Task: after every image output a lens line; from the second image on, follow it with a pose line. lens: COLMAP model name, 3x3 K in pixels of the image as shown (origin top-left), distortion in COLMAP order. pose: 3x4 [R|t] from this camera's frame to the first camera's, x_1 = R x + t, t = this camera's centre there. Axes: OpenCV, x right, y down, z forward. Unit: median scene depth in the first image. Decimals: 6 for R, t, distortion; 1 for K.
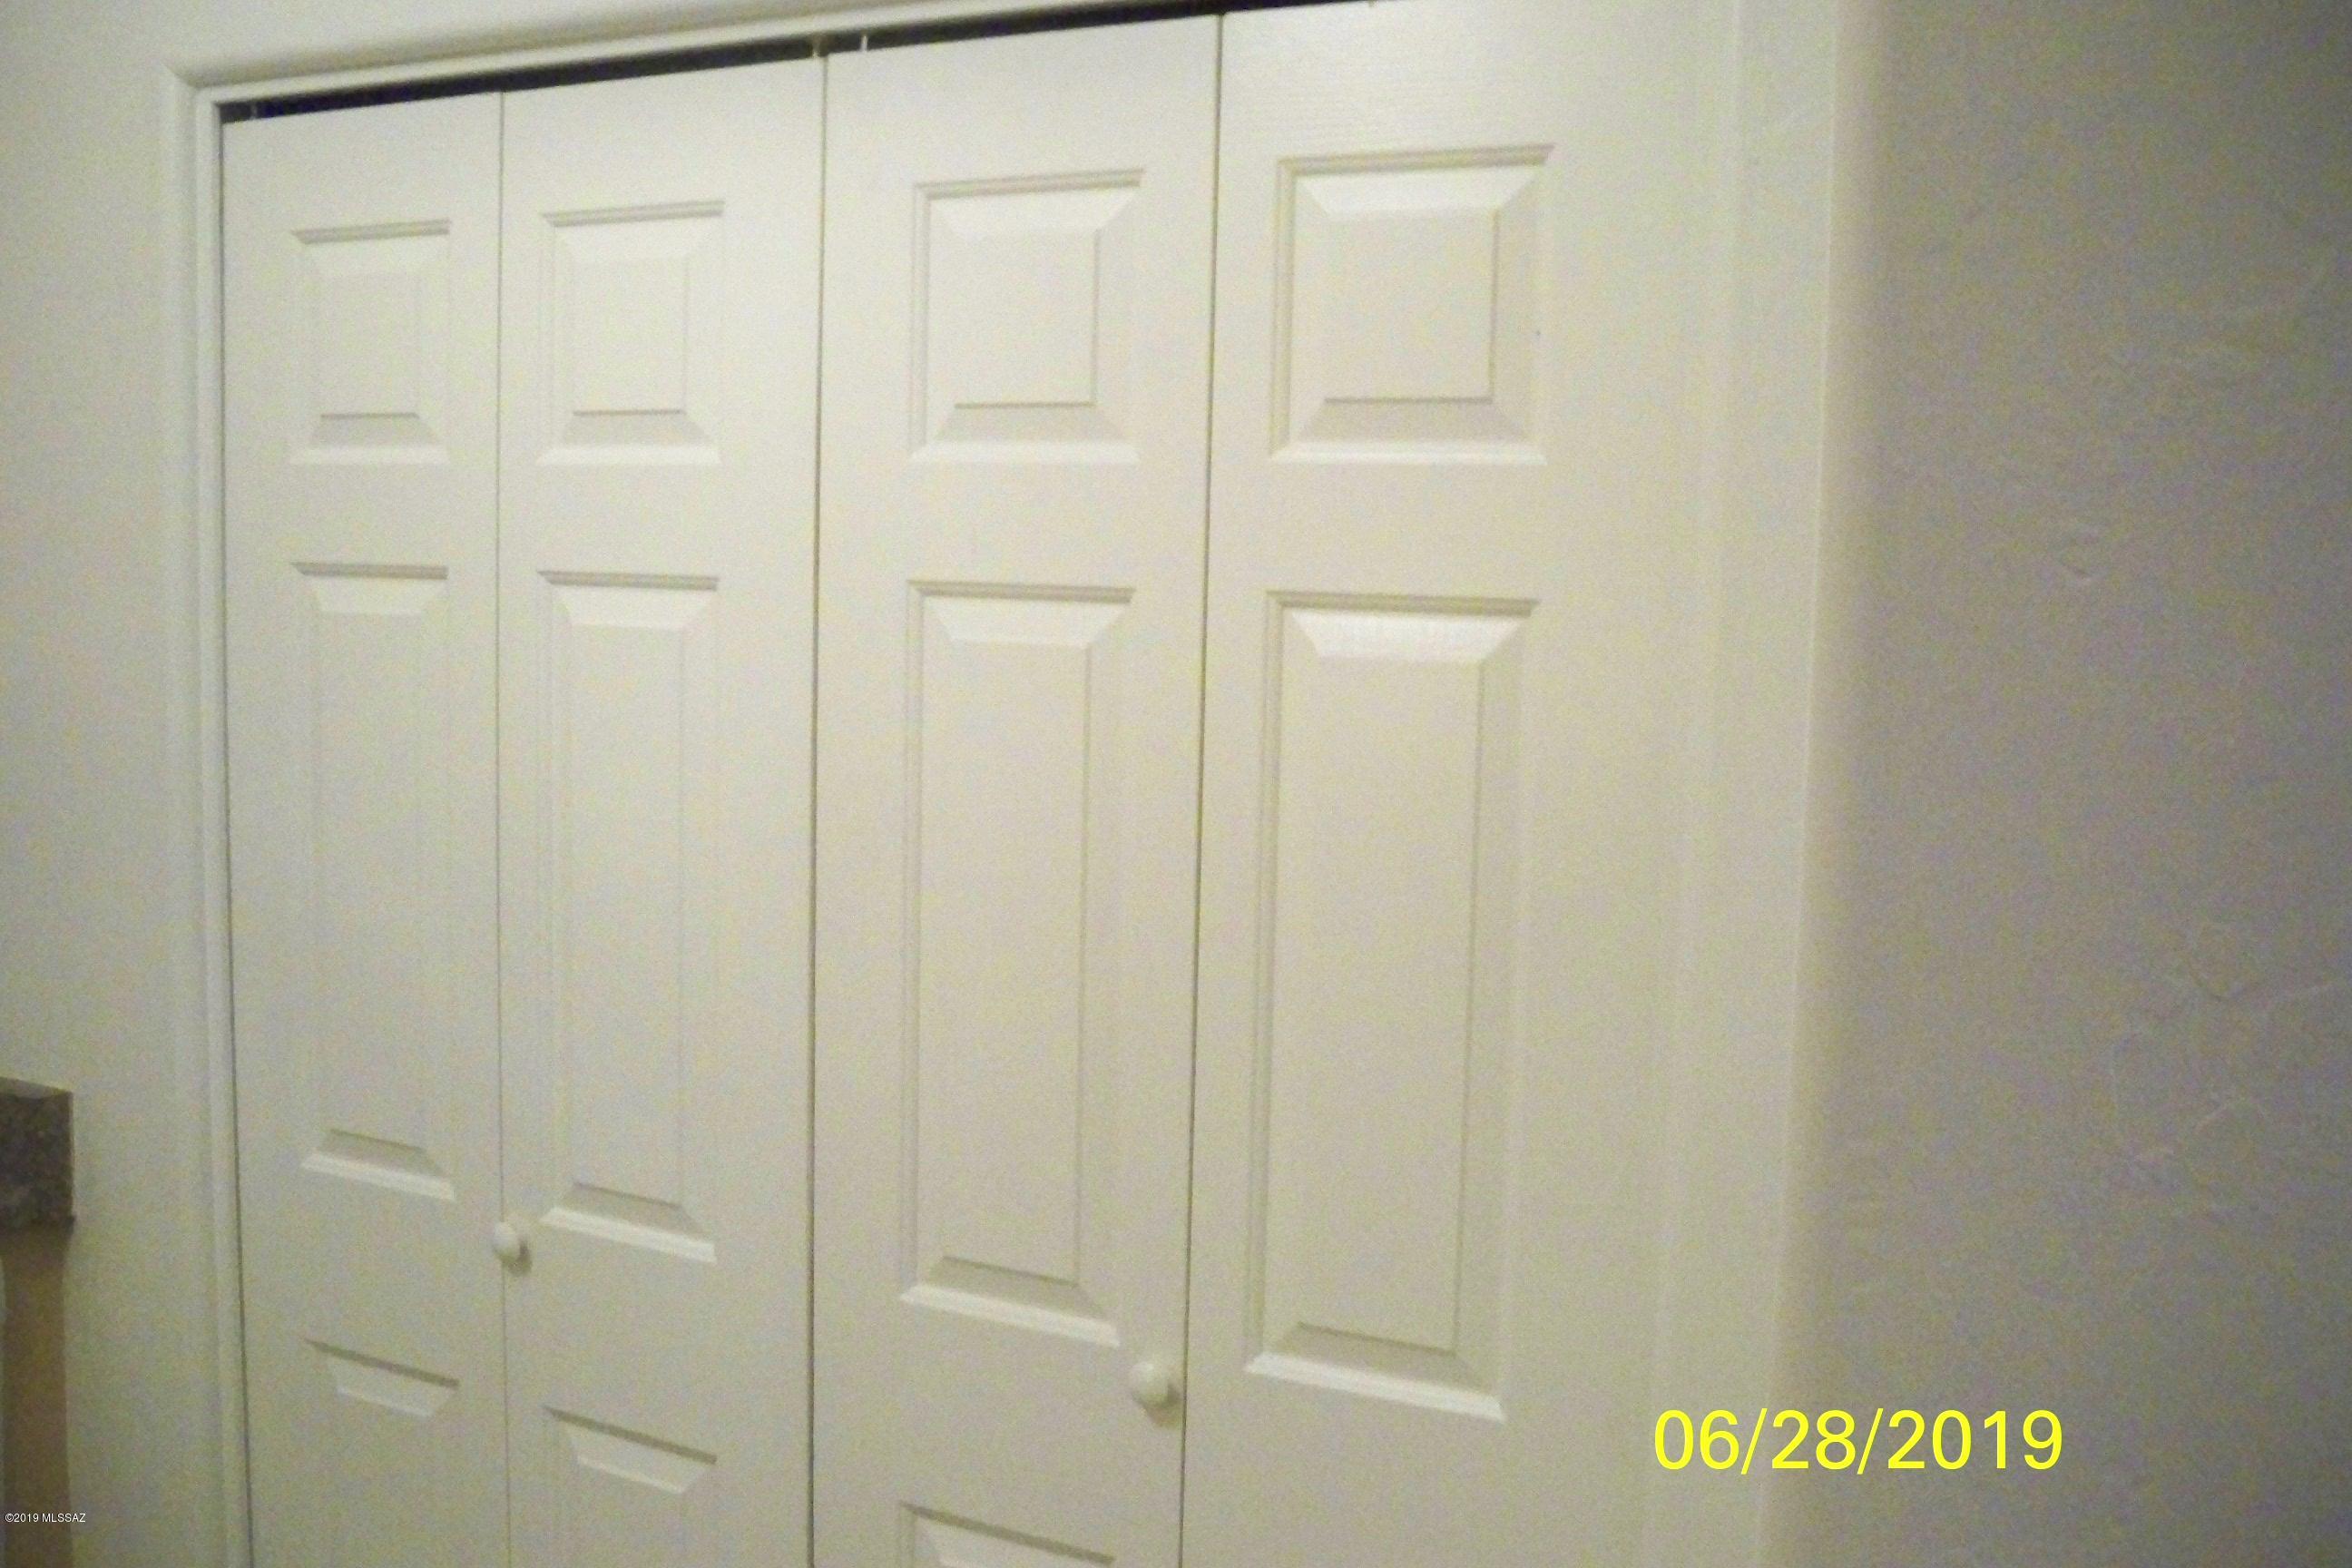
lens RADIAL K [[2784.4, 0, 1175.1], [0, 2784.4, 874.0], [0, 0, 1]] dist [-0.130483, 0.030671]
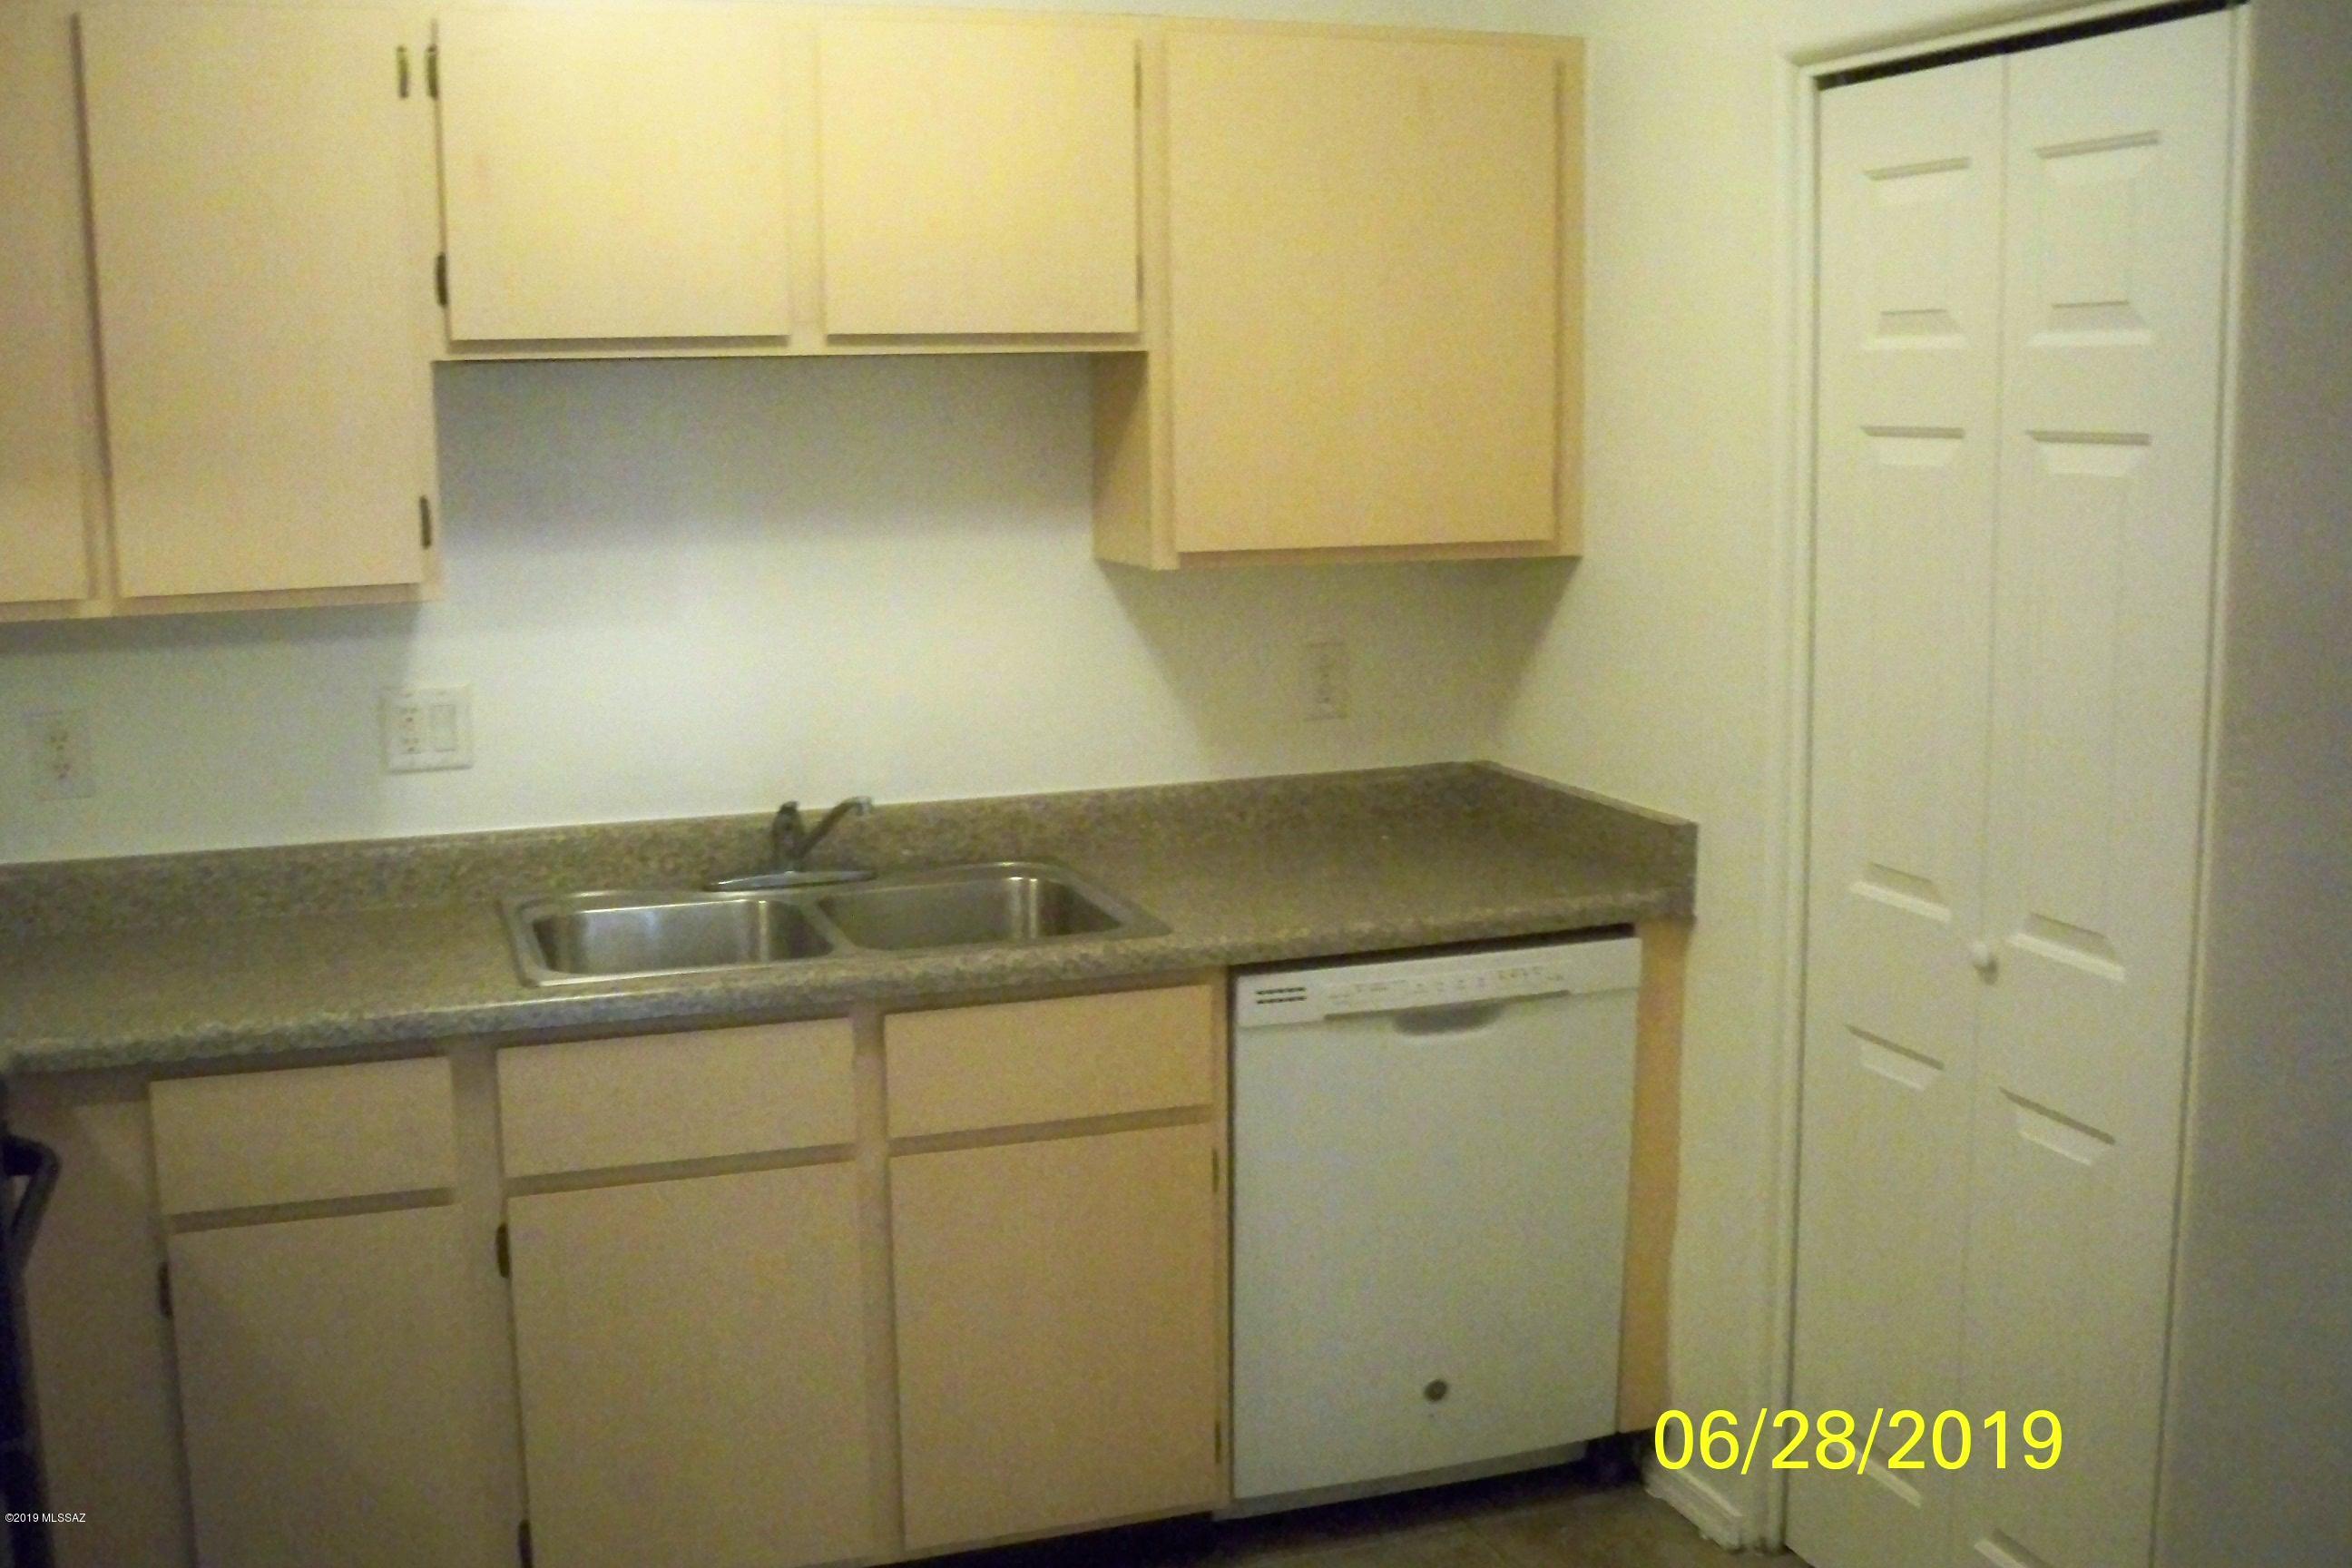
lens RADIAL K [[2417.6, 0, 1176.0], [0, 2417.6, 784.0], [0, 0, 1]] dist [-0.105207, 0.008141]
pose [[0.780530, 0.066020, -0.621623, 0.155327], [-0.044792, 0.997758, 0.049726, 0.015558], [0.623512, -0.010969, 0.781737, -0.103299]]
